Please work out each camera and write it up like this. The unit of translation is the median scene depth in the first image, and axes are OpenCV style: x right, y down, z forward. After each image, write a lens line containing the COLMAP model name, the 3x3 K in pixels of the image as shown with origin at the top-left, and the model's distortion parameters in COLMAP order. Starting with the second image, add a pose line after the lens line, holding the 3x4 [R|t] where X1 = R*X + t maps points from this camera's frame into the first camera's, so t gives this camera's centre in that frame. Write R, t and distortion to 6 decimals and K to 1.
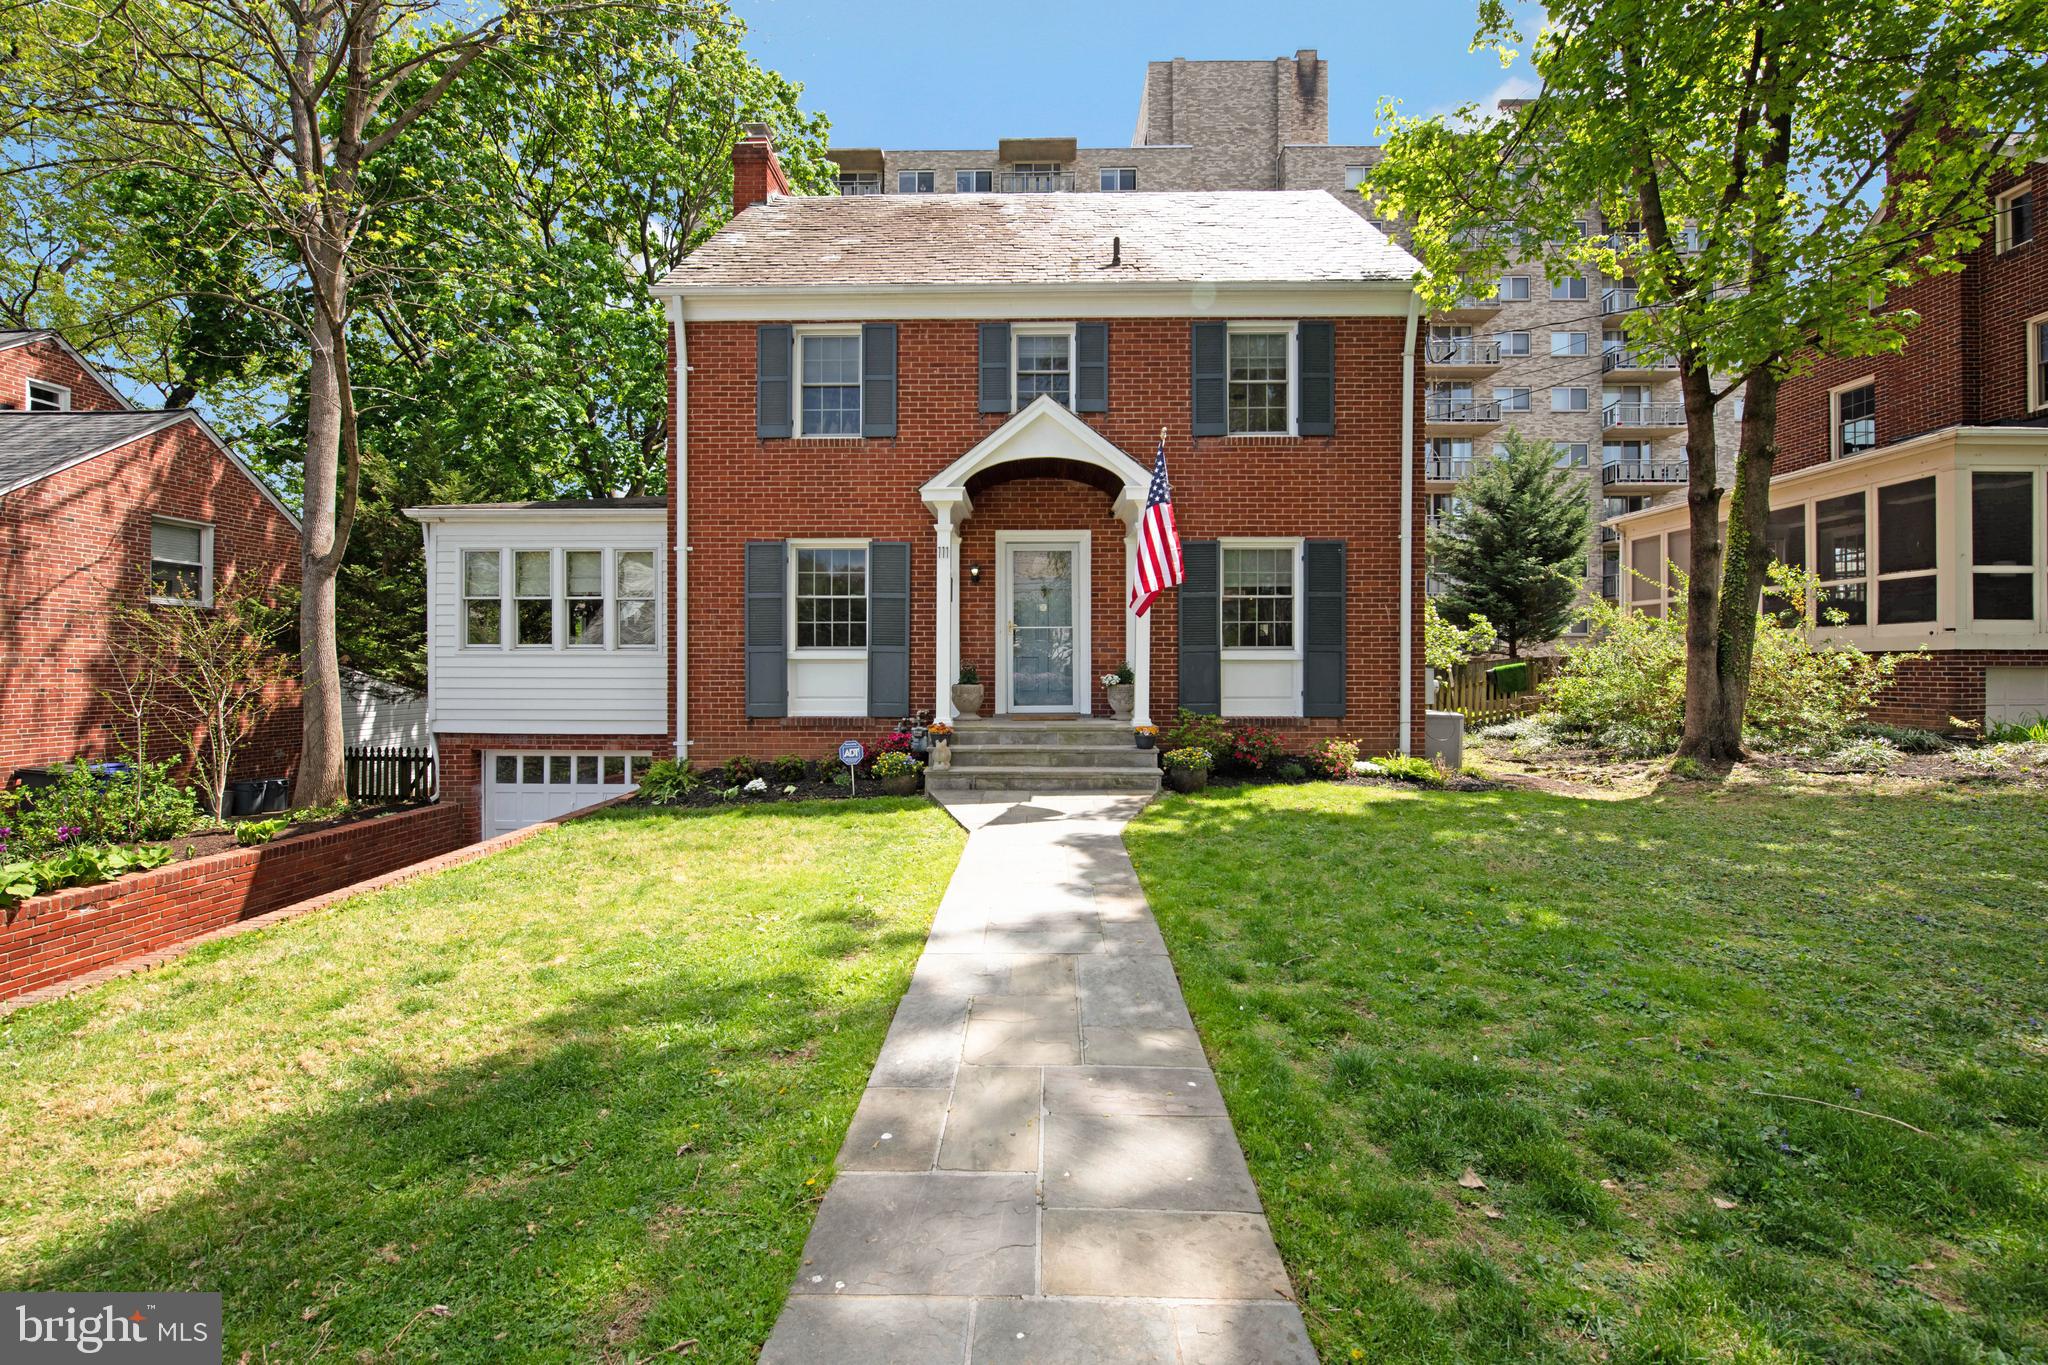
lens RADIAL K [[819.4, 0, 1028.3], [0, 819.4, 667.0], [0, 0, 1]] dist [-0.009550, 0.000003]
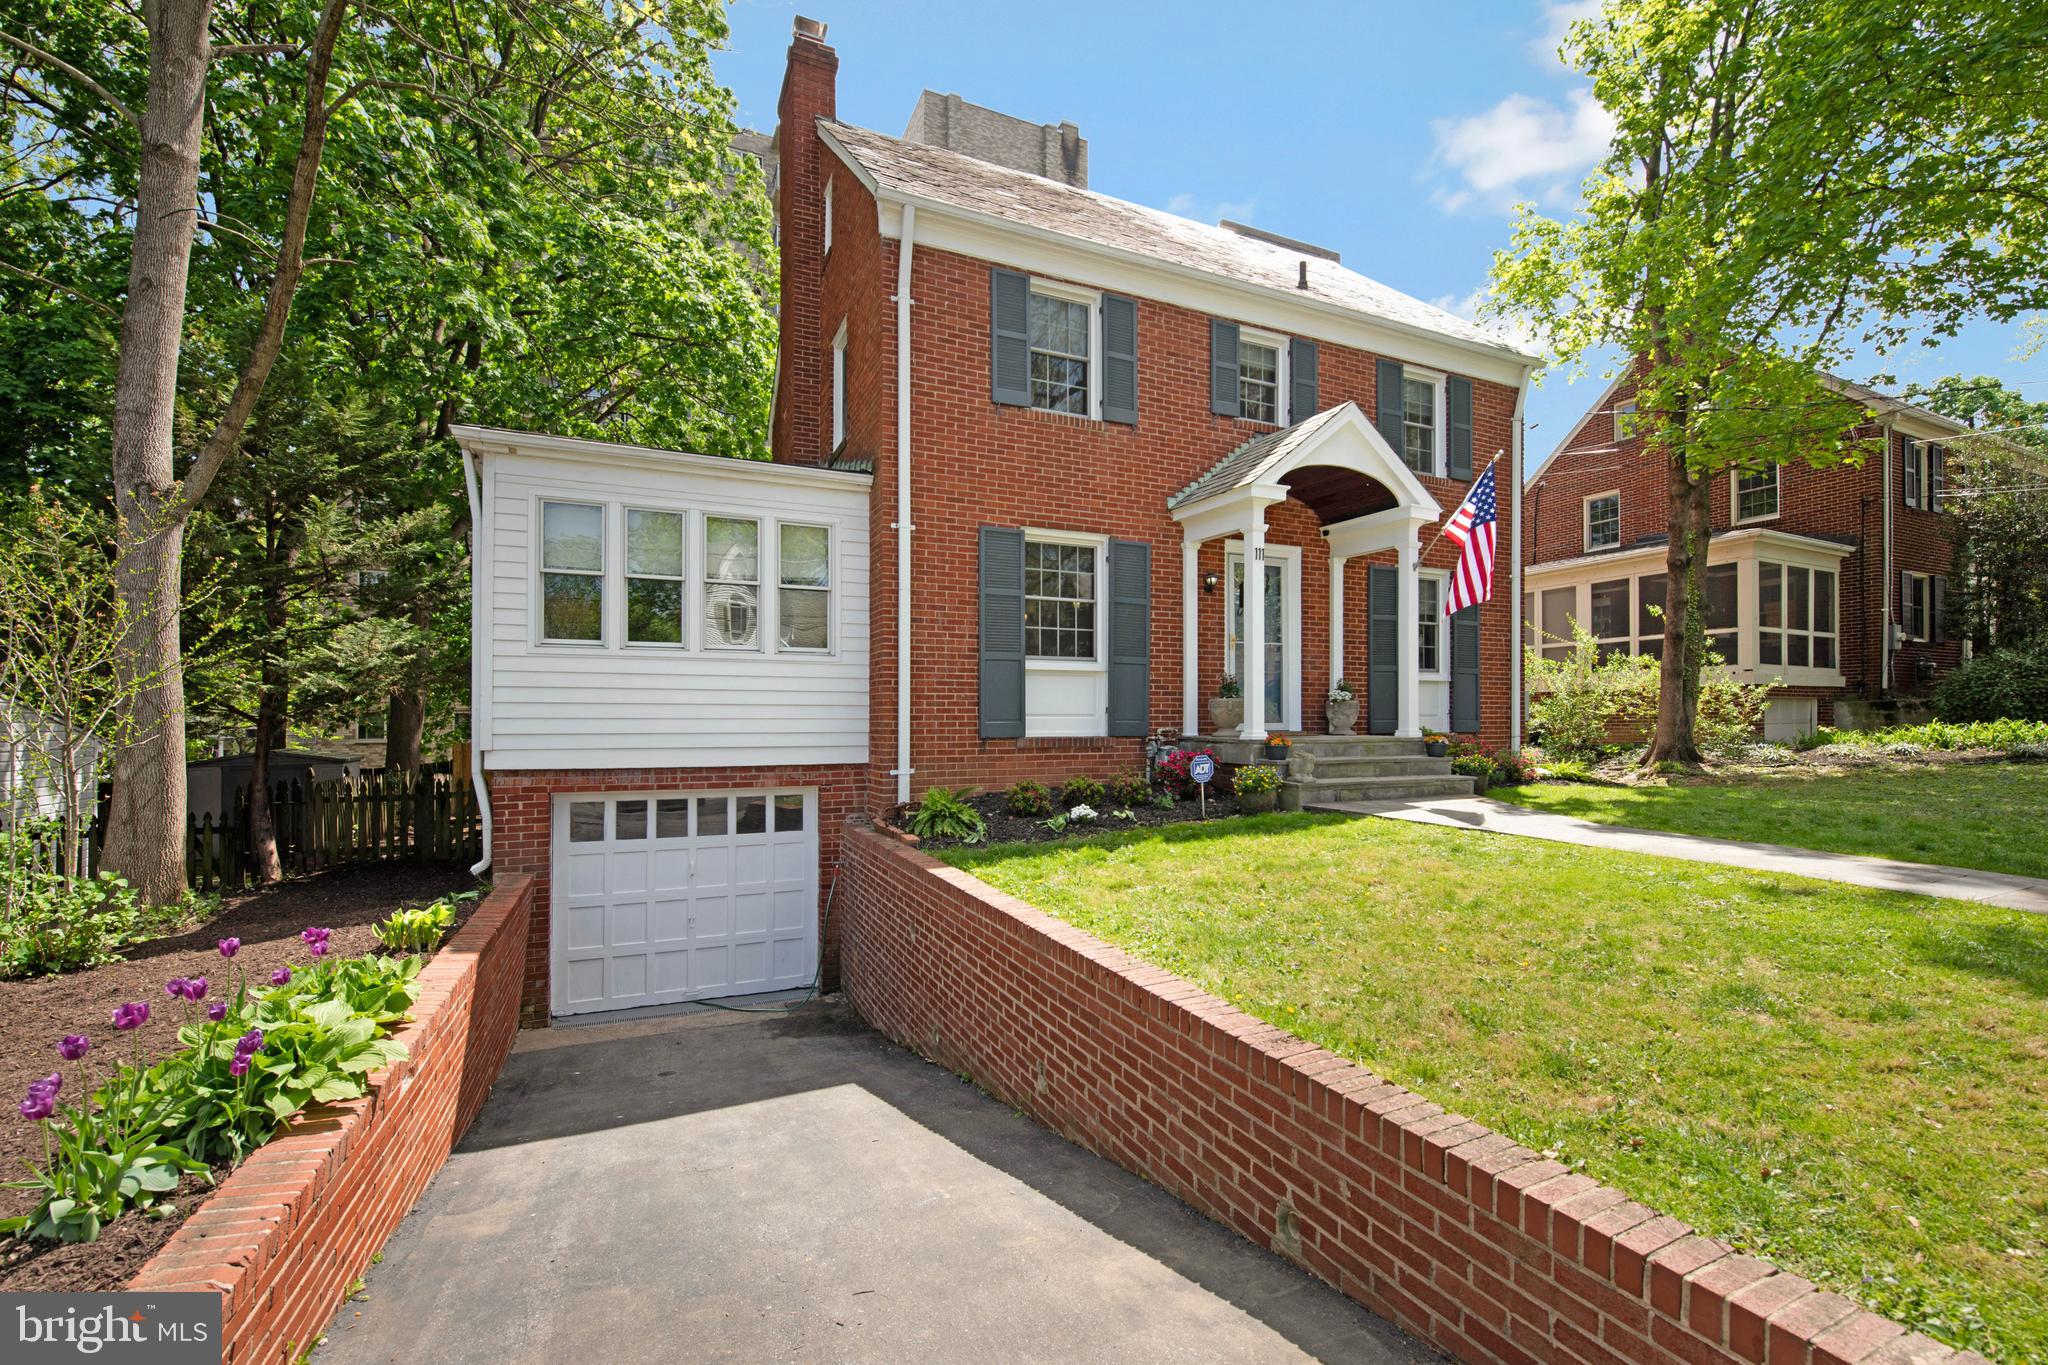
lens RADIAL K [[837.7, 0, 1025.3], [0, 837.7, 724.0], [0, 0, 1]] dist [-0.011095, -0.000158]
pose [[0.908234, -0.002229, 0.418458, -0.638714], [0.002537, 0.999997, -0.000178, 0.045983], [-0.418456, 0.001223, 0.908236, 0.209414]]
